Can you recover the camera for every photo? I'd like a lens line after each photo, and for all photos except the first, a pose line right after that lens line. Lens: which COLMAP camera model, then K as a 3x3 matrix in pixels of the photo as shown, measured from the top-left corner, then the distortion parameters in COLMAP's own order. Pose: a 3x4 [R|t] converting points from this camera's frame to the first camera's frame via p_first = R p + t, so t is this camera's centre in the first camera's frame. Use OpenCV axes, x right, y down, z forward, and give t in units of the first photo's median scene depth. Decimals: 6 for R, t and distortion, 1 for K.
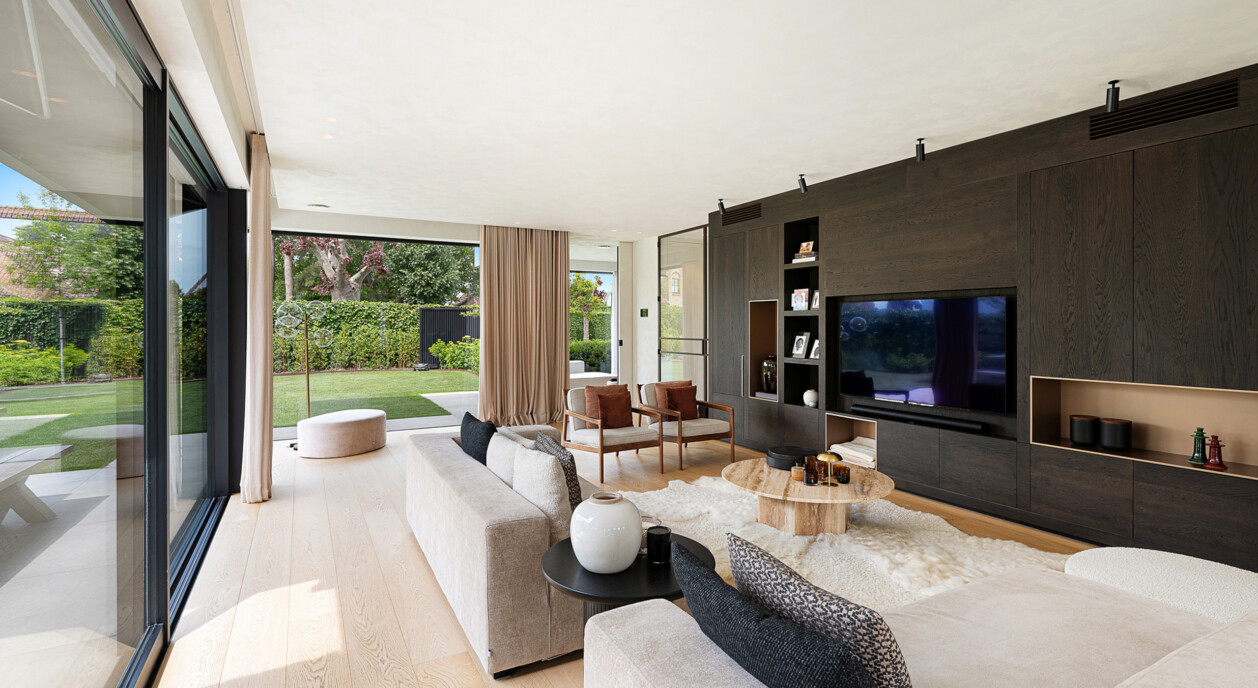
lens RADIAL K [[596.0, 0, 629.2], [0, 596.0, 324.0], [0, 0, 1]] dist [0.000152, 0.000005]
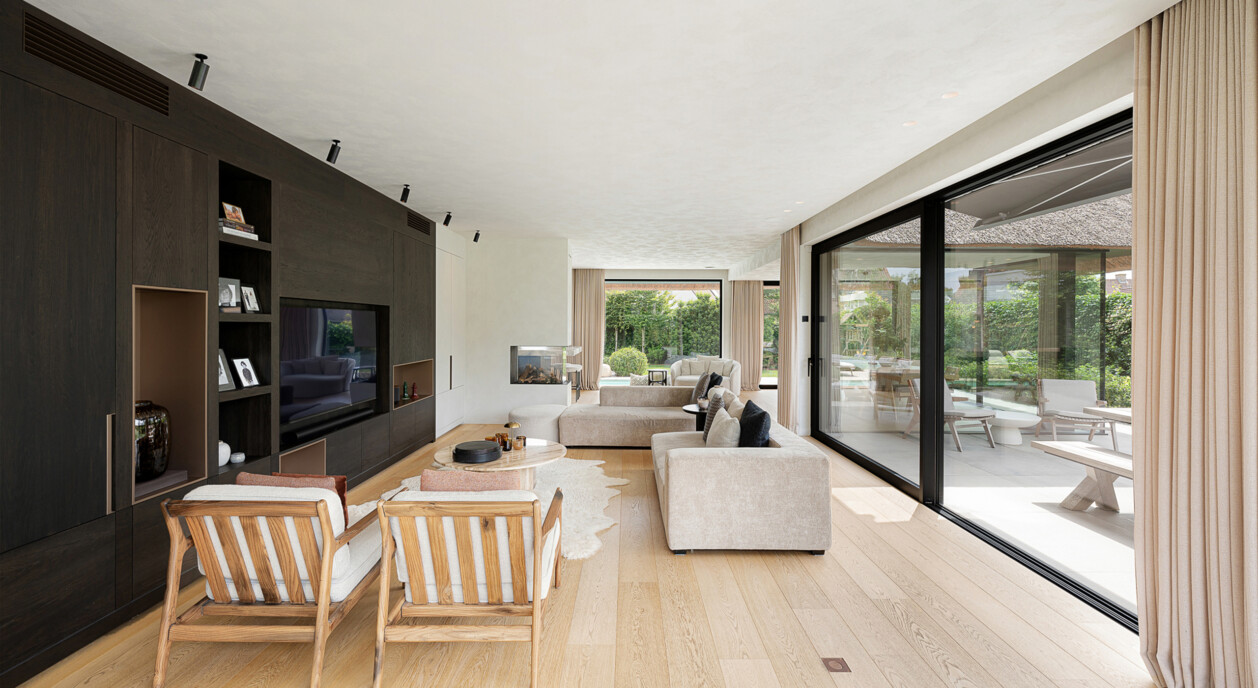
lens RADIAL K [[570.9, 0, 629.0], [0, 570.9, 329.9], [0, 0, 1]] dist [0.000009, 0.000013]
pose [[-0.877815, -0.006221, 0.478960, -0.369792], [-0.003262, 0.999970, 0.007009, -0.011434], [-0.478989, 0.004591, -0.877809, 1.374969]]
